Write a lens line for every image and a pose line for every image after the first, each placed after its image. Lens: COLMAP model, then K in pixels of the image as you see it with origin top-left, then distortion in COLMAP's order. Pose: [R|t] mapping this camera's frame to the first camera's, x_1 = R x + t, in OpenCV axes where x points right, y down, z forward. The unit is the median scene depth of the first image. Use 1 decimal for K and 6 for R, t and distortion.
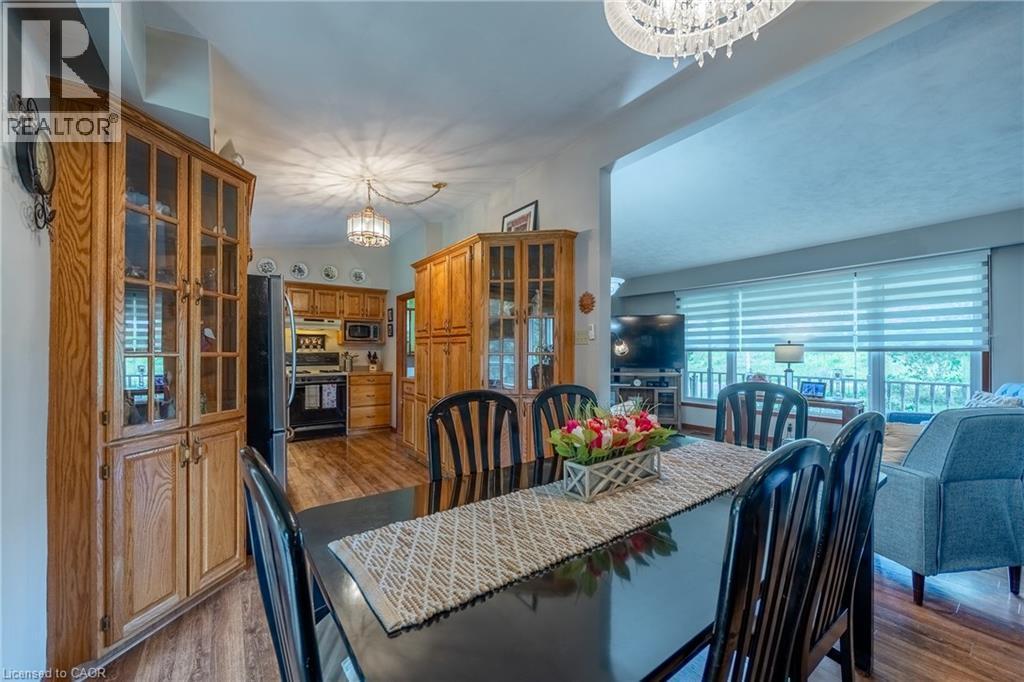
lens RADIAL K [[397.5, 0, 508.4], [0, 397.5, 349.8], [0, 0, 1]] dist [-0.001564, -0.000061]
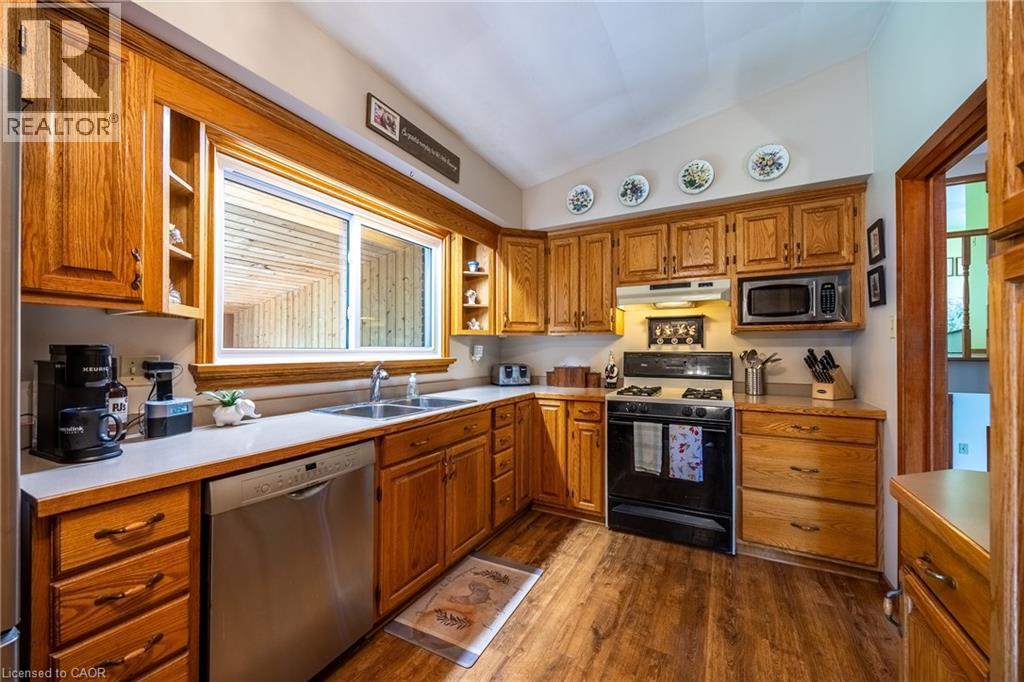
lens RADIAL K [[397.5, 0, 504.6], [0, 397.5, 347.6], [0, 0, 1]] dist [-0.001564, -0.000061]
pose [[0.424058, -0.007108, -0.905607, -0.128500], [0.006523, 0.999967, -0.004795, 0.002169], [0.905612, -0.003874, 0.424090, 0.587768]]
